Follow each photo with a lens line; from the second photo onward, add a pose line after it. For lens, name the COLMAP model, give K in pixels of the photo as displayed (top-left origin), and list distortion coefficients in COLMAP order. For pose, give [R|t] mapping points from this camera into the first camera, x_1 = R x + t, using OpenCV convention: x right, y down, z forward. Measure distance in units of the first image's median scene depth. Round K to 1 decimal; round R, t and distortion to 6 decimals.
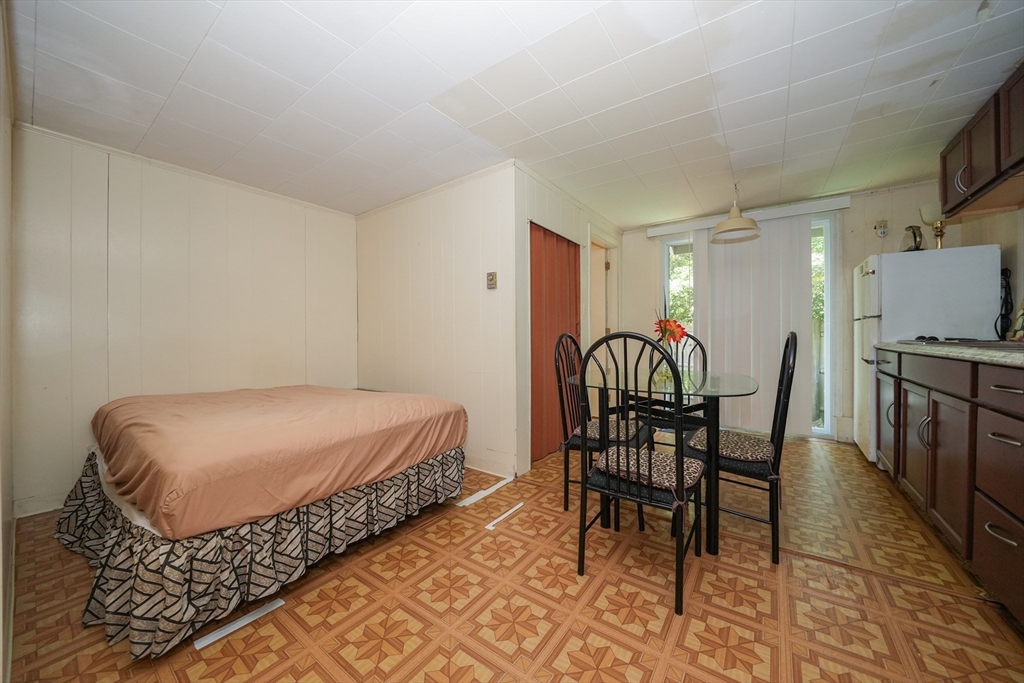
lens RADIAL K [[364.3, 0, 490.4], [0, 364.3, 335.3], [0, 0, 1]] dist [-0.022038, 0.002049]
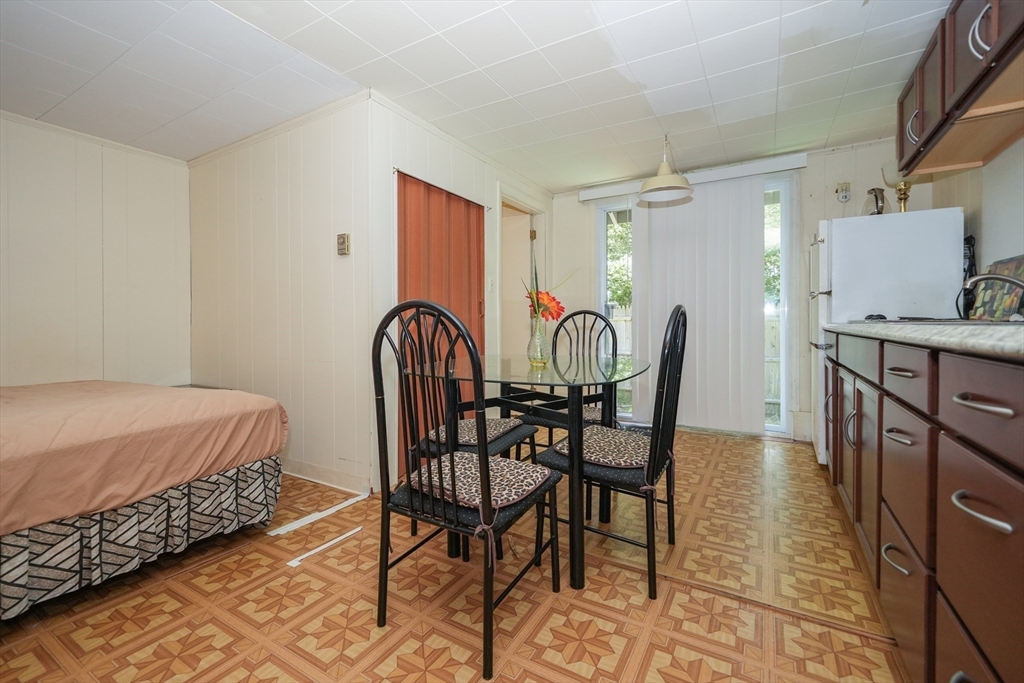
lens RADIAL K [[418.2, 0, 495.4], [0, 418.2, 324.4], [0, 0, 1]] dist [-0.000383, 0.002152]
pose [[0.997335, -0.003147, 0.072892, 0.338181], [0.003151, 0.999995, 0.000069, 0.030476], [-0.072892, 0.000161, 0.997340, 0.091620]]
